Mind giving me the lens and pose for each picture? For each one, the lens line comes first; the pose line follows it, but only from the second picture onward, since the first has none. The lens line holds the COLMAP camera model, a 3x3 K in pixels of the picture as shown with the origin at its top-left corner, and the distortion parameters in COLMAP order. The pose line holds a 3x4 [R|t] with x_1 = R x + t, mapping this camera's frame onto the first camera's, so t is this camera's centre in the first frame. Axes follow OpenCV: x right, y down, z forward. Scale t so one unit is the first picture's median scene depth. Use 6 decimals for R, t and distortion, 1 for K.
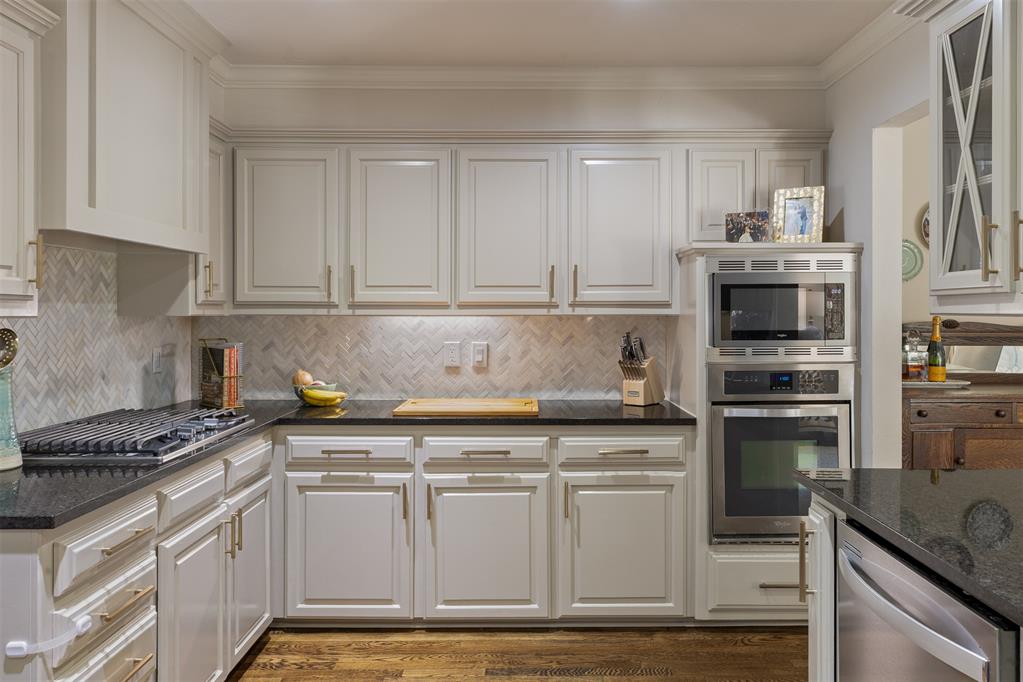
lens RADIAL K [[746.2, 0, 483.0], [0, 746.2, 317.9], [0, 0, 1]] dist [-0.012384, -0.004719]
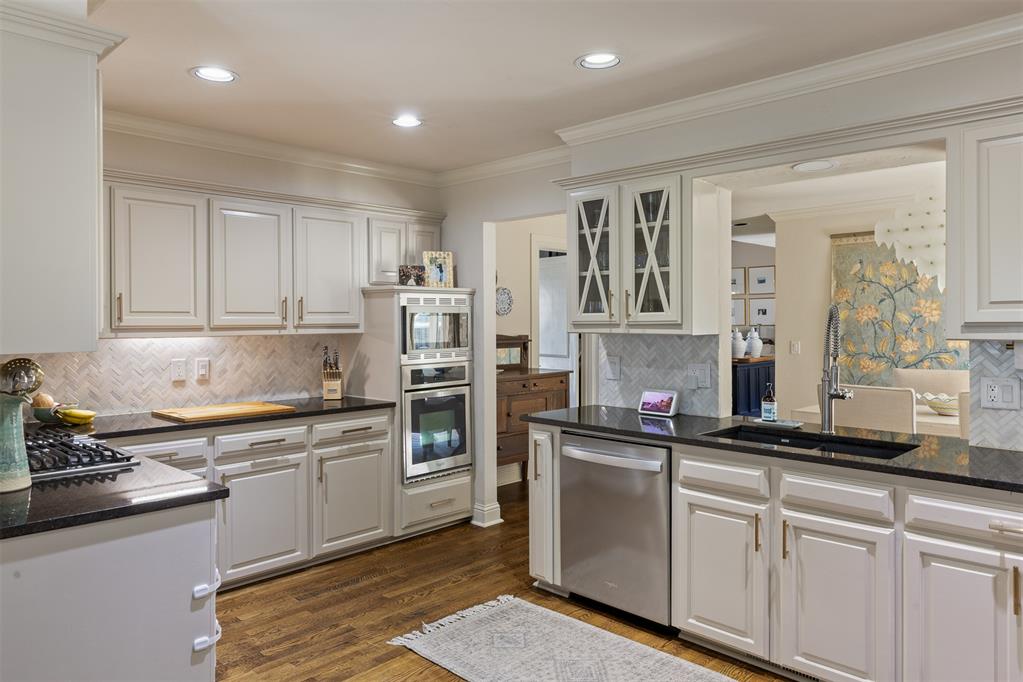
lens RADIAL K [[670.3, 0, 511.9], [0, 670.3, 332.2], [0, 0, 1]] dist [-0.045468, -0.001380]
pose [[0.696762, -0.014617, 0.717153, -0.465643], [0.012957, 0.999886, 0.007791, -0.012388], [-0.717185, 0.003864, 0.696872, -0.097358]]
